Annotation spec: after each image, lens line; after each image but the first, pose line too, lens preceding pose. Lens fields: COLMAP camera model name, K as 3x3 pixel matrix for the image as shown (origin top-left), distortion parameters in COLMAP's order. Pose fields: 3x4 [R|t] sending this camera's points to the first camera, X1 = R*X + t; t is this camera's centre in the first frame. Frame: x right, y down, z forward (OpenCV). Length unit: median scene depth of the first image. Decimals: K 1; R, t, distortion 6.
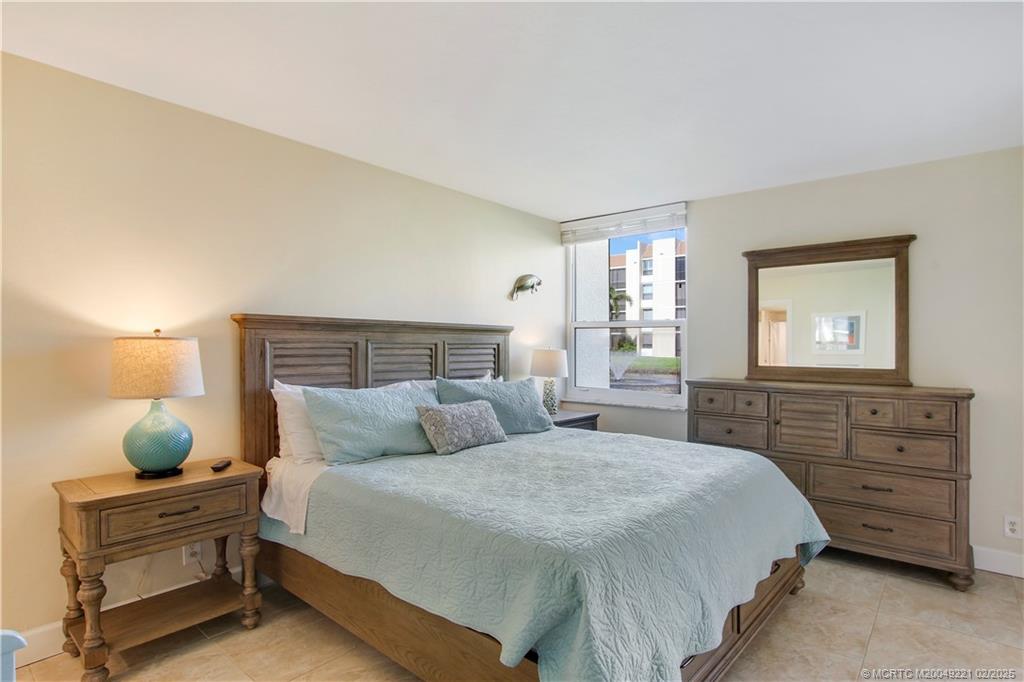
lens RADIAL K [[547.4, 0, 516.8], [0, 547.4, 345.1], [0, 0, 1]] dist [-0.014220, -0.000128]
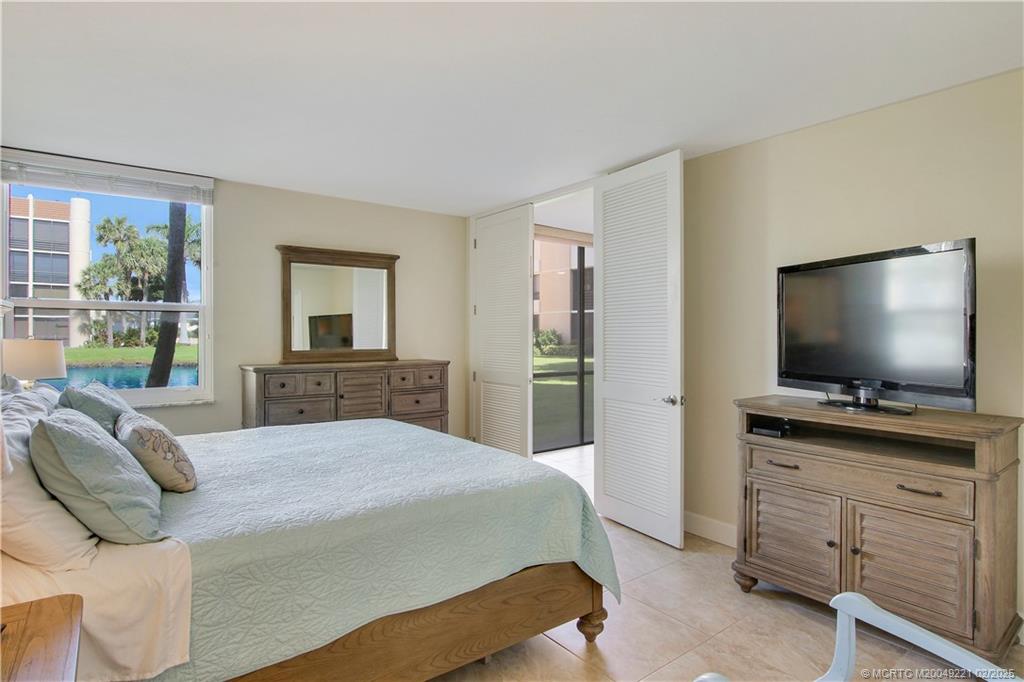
lens RADIAL K [[547.4, 0, 518.2], [0, 547.4, 336.6], [0, 0, 1]] dist [-0.014220, -0.000128]
pose [[0.209118, -0.010838, 0.977830, -0.628237], [0.001923, 0.999941, 0.010672, -0.001705], [-0.977889, -0.000351, 0.209126, 0.381180]]
